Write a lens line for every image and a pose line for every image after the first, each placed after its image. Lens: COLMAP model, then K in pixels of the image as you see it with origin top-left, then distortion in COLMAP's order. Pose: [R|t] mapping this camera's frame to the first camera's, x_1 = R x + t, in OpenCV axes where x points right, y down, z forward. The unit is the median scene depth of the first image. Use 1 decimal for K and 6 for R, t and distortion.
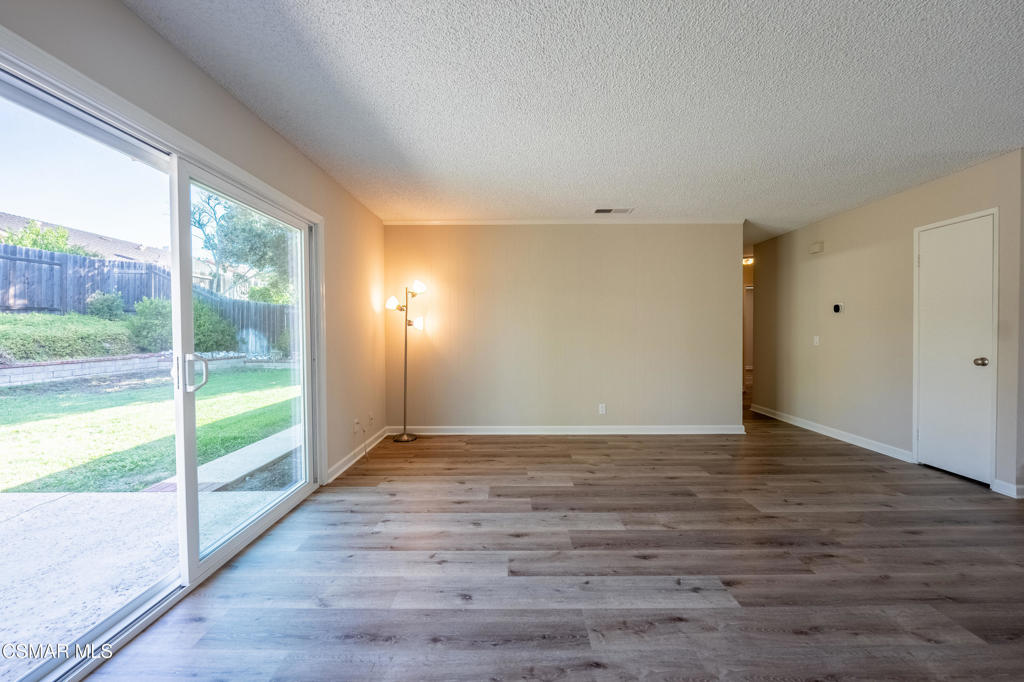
lens RADIAL K [[414.9, 0, 512.0], [0, 414.9, 341.0], [0, 0, 1]] dist [-0.011390, 0.000202]
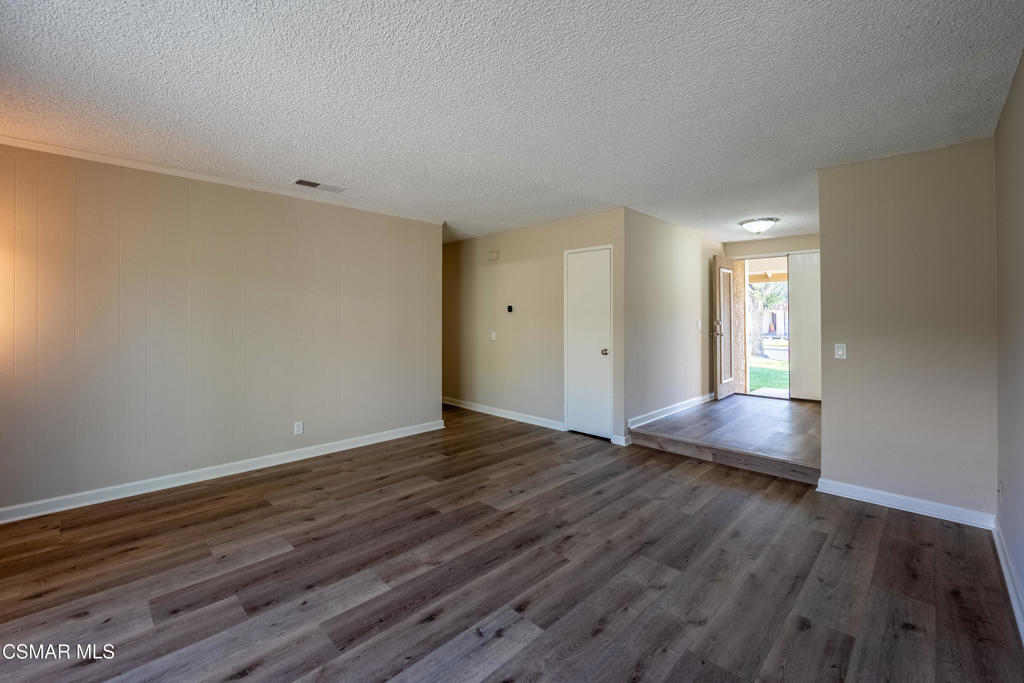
lens RADIAL K [[428.5, 0, 508.6], [0, 428.5, 321.4], [0, 0, 1]] dist [-0.000052, -0.005098]
pose [[0.708109, -0.001457, 0.706102, -0.123455], [0.013976, 0.999831, -0.011952, -0.041826], [-0.705965, 0.018332, 0.708009, 0.192444]]
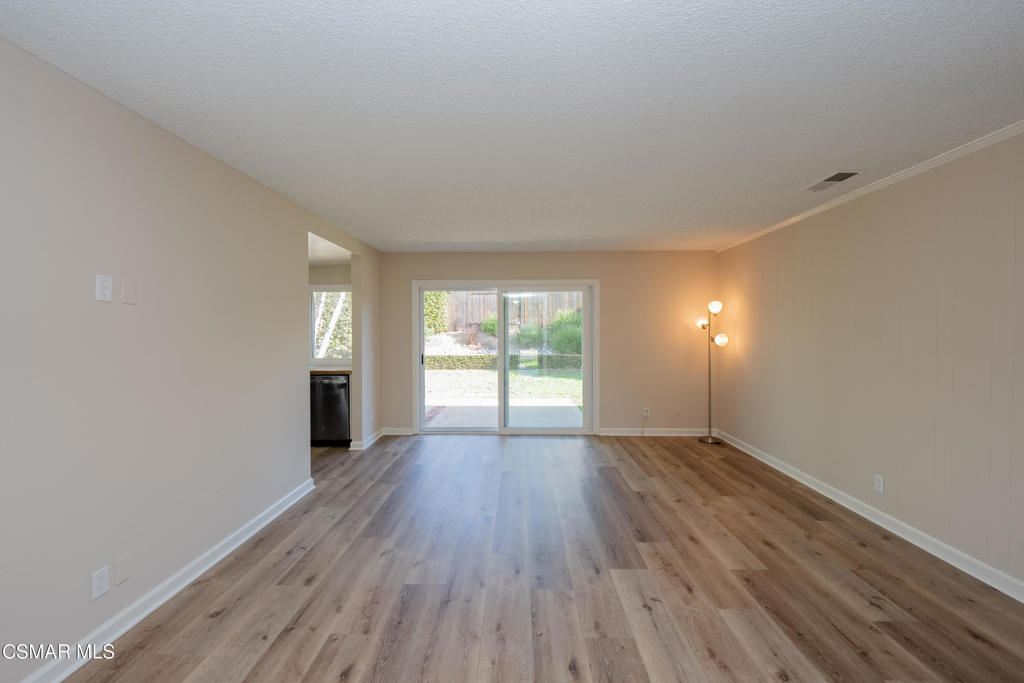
lens RADIAL K [[409.5, 0, 512.0], [0, 409.5, 341.5], [0, 0, 1]] dist [-0.010542, -0.000364]
pose [[-0.014656, 0.030165, -0.999437, 1.312078], [-0.023719, 0.999253, 0.030508, -0.090132], [0.999611, 0.024152, -0.013930, 0.699194]]
